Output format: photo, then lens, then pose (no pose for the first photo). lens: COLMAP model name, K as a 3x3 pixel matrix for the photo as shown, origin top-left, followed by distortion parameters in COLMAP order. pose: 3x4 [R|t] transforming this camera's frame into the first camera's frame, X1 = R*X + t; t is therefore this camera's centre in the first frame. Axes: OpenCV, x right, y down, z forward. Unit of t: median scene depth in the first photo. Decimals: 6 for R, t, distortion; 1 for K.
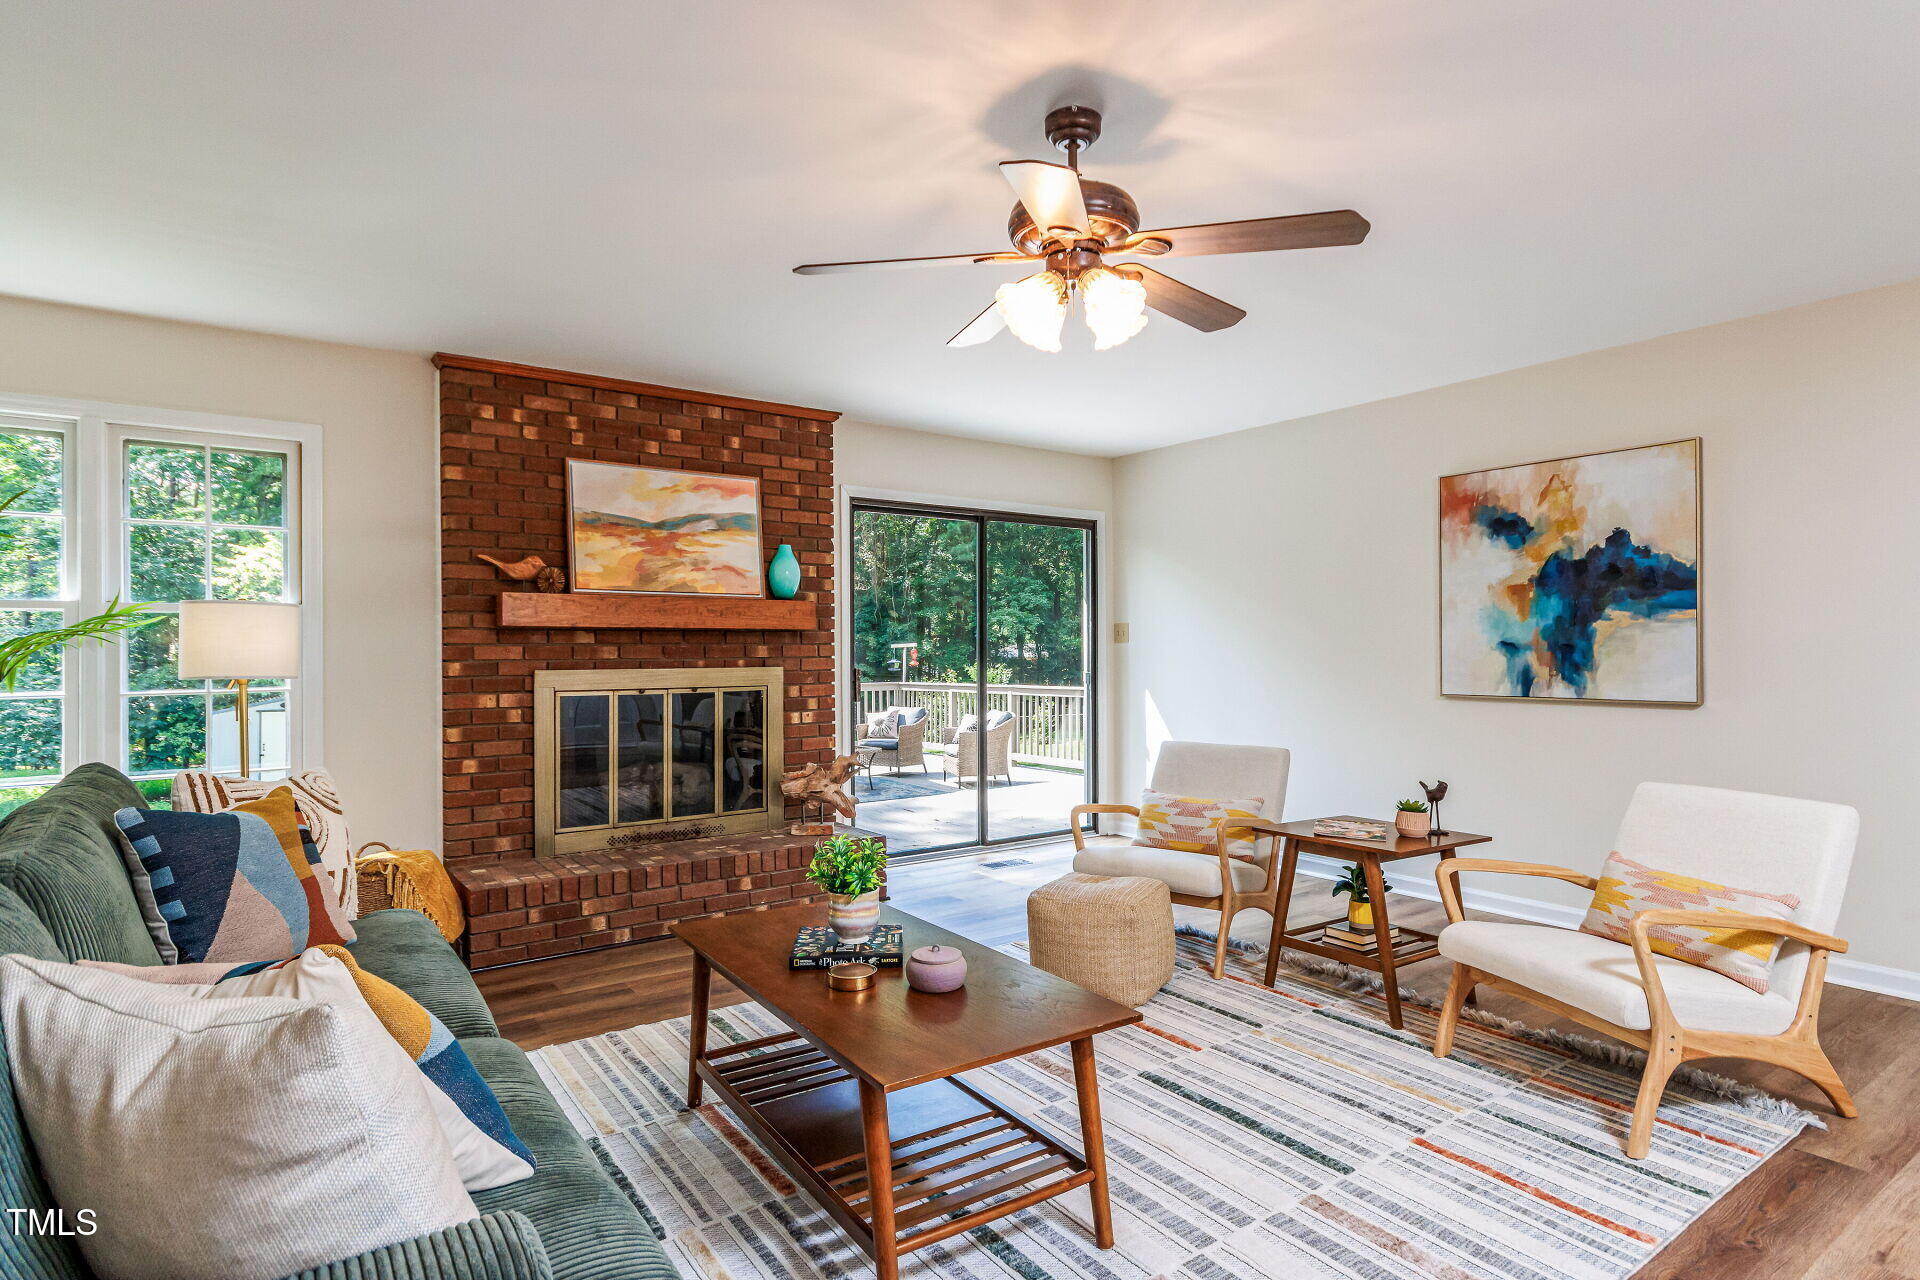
lens RADIAL K [[1015.3, 0, 981.9], [0, 1015.3, 648.0], [0, 0, 1]] dist [0.004183, 0.001694]
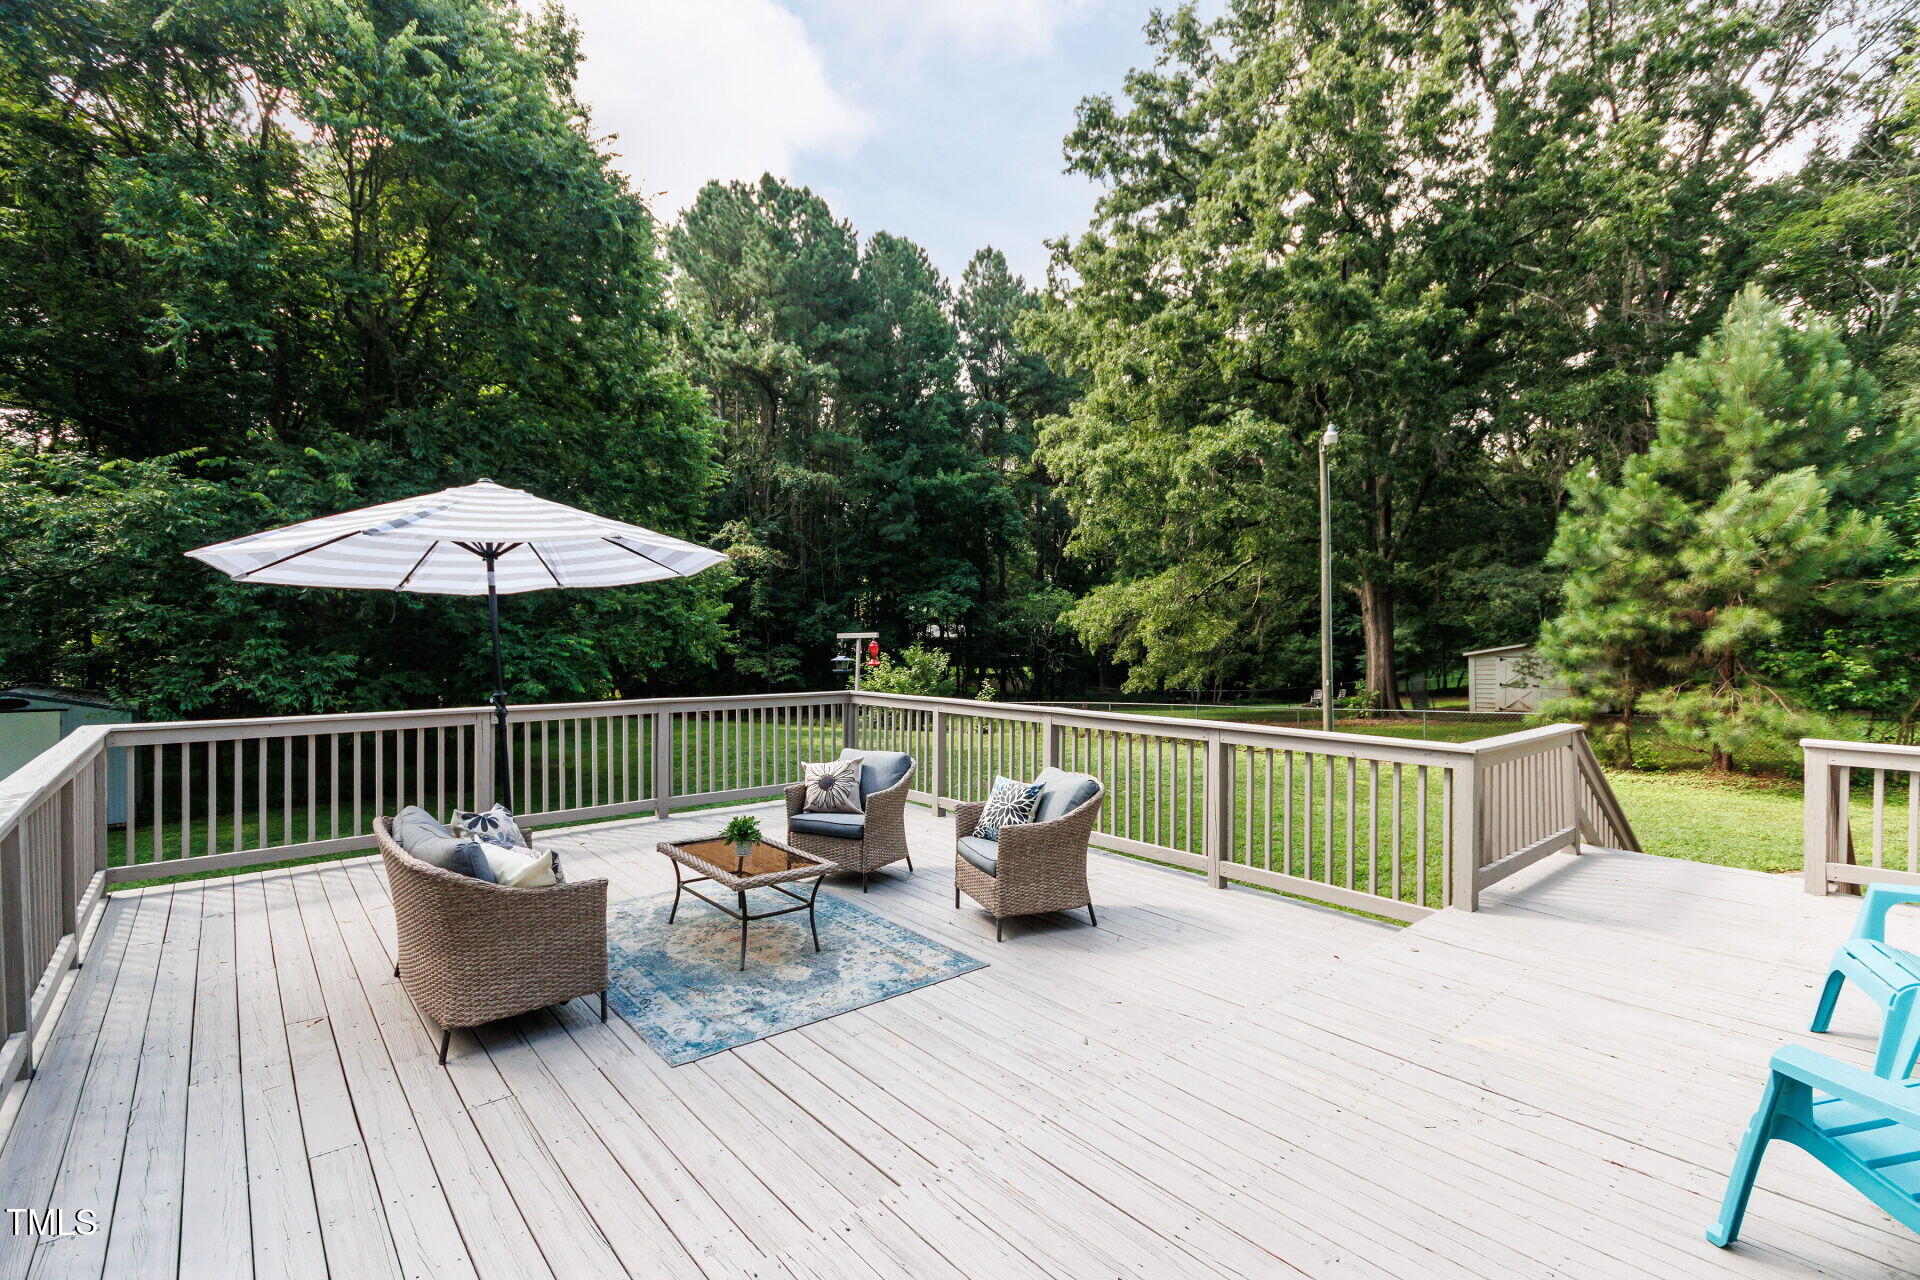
lens RADIAL K [[881.4, 0, 955.7], [0, 881.4, 652.3], [0, 0, 1]] dist [-0.000533, -0.000749]
pose [[0.997586, 0.009983, 0.068723, -0.170068], [-0.011911, 0.999545, 0.027701, -0.025563], [-0.068415, -0.028453, 0.997251, 1.376714]]
